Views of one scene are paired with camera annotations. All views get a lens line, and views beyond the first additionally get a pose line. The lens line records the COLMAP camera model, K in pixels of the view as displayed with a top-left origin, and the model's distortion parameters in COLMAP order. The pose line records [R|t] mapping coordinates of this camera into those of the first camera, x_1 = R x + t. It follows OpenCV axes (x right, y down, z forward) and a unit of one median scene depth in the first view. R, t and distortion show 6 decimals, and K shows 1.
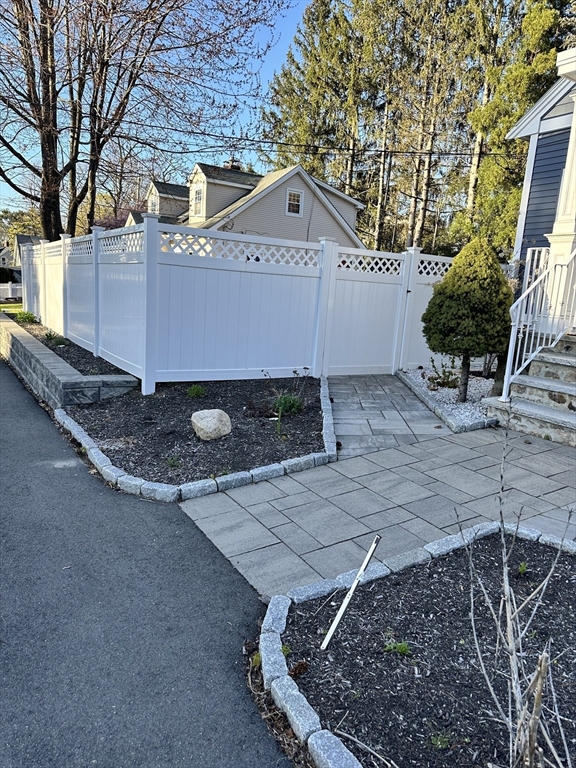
lens RADIAL K [[541.1, 0, 286.8], [0, 541.1, 379.9], [0, 0, 1]] dist [0.032944, -0.028407]
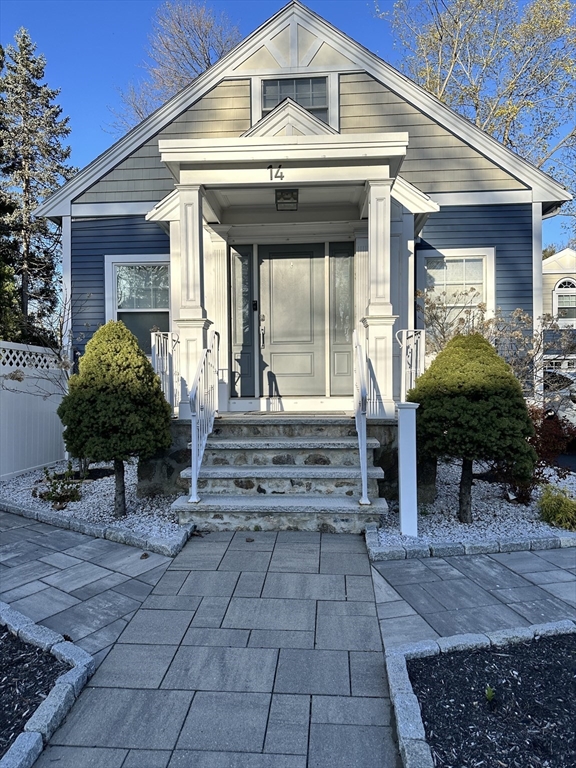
lens RADIAL K [[541.1, 0, 286.8], [0, 541.1, 379.9], [0, 0, 1]] dist [0.032944, -0.028407]
pose [[0.581681, -0.072086, 0.810217, -0.219233], [0.191909, 0.980109, -0.050576, -0.083846], [-0.790455, 0.184907, 0.583944, 0.347769]]
